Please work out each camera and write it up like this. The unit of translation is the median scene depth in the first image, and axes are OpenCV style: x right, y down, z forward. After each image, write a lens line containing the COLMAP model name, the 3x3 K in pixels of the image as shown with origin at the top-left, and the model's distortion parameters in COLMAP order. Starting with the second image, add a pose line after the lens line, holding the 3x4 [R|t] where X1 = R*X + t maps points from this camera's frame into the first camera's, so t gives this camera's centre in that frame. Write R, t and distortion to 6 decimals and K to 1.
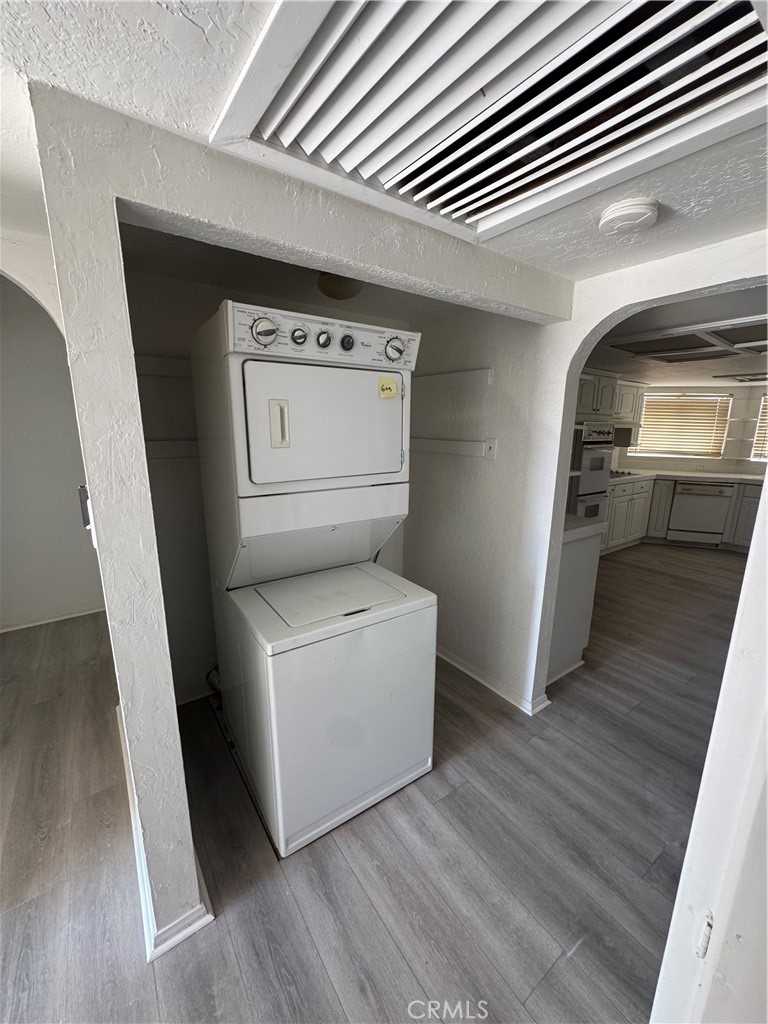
lens RADIAL K [[410.3, 0, 384.0], [0, 410.3, 512.0], [0, 0, 1]] dist [-0.005778, -0.000019]
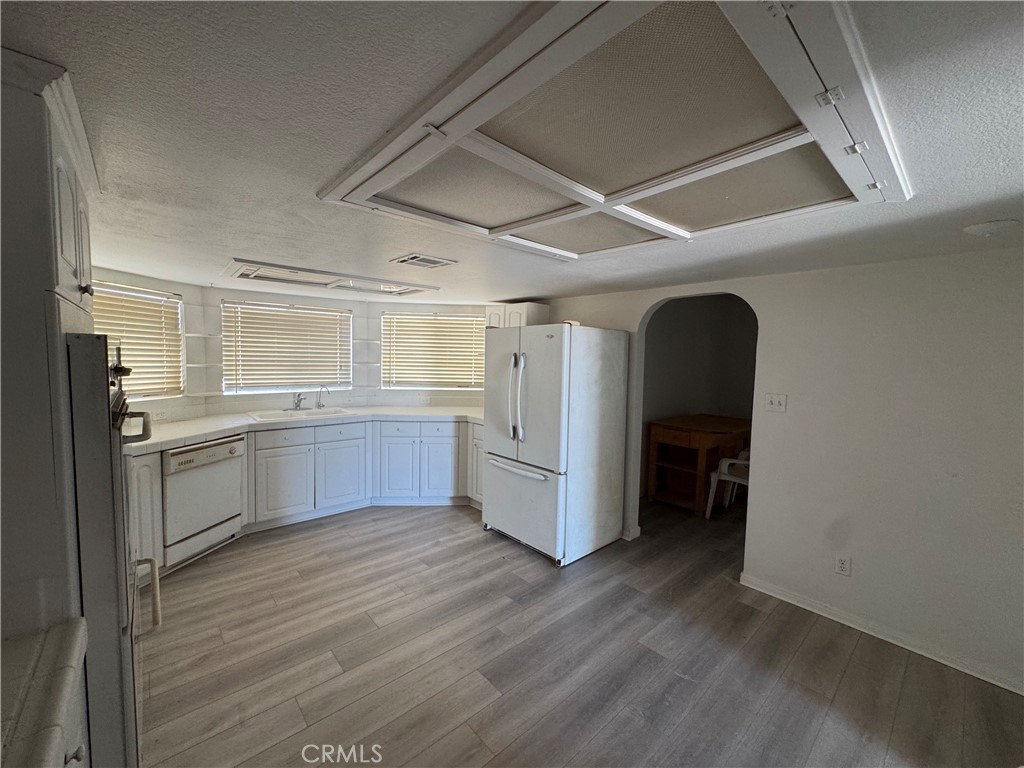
lens RADIAL K [[410.3, 0, 511.6], [0, 410.3, 382.9], [0, 0, 1]] dist [-0.005778, -0.000019]
pose [[-0.109464, -0.080791, 0.990702, 0.170412], [0.182070, 0.978199, 0.099889, -0.129516], [-0.977173, 0.191312, -0.092368, 0.601296]]
